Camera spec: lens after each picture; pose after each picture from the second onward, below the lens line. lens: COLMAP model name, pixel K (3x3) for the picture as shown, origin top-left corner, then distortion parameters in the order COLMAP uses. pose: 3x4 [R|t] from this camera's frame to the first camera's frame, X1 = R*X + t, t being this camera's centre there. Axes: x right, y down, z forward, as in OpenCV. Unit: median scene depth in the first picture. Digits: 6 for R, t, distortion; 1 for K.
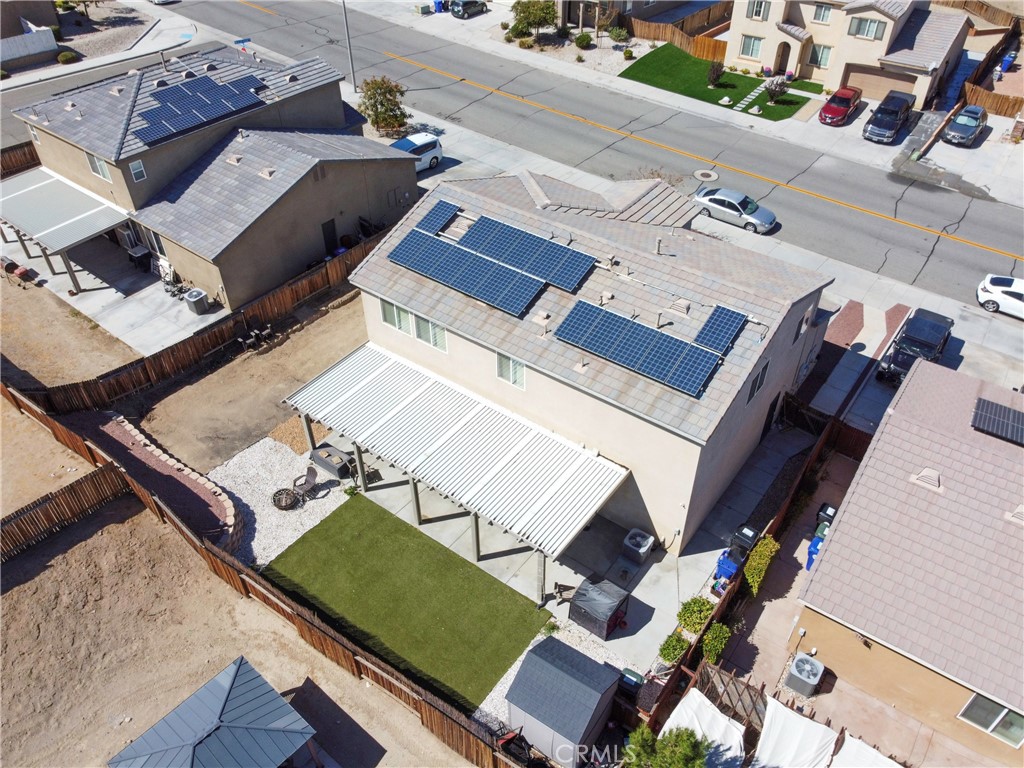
lens RADIAL K [[779.5, 0, 512.0], [0, 779.5, 384.0], [0, 0, 1]] dist [-0.006781, 0.003909]
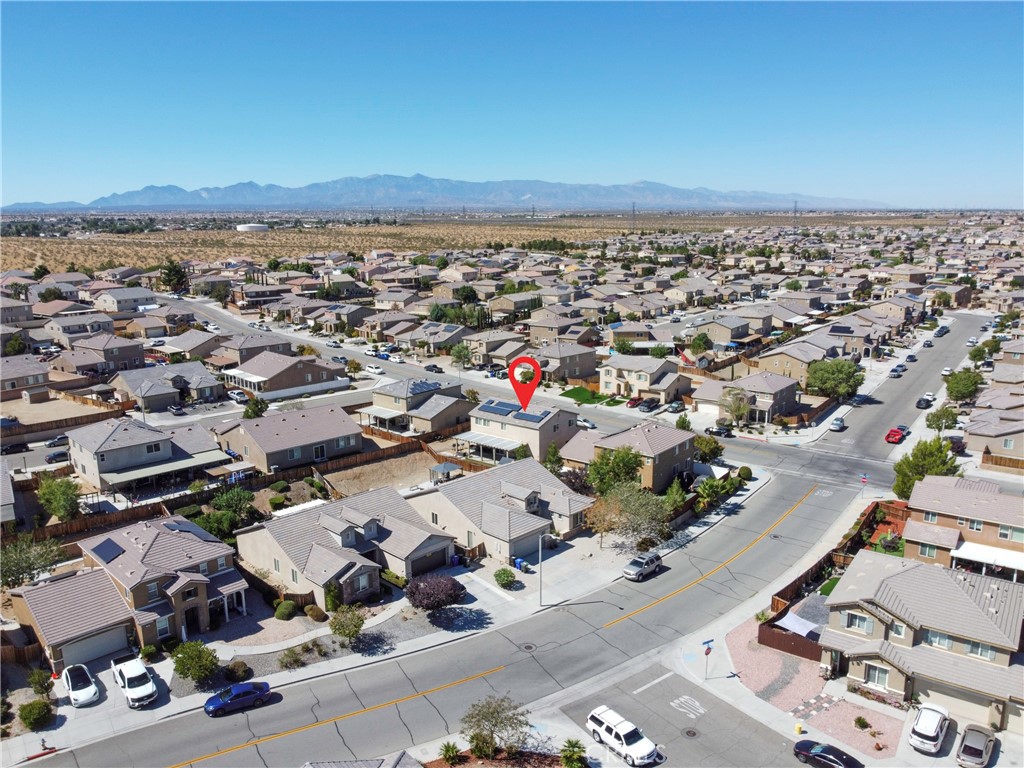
lens RADIAL K [[779.5, 0, 512.0], [0, 779.5, 384.0], [0, 0, 1]] dist [-0.006781, 0.003909]
pose [[0.998205, 0.006165, -0.059564, 0.222942], [-0.033672, 0.880327, -0.473171, 1.352076], [0.049518, 0.474327, 0.878955, -2.209493]]
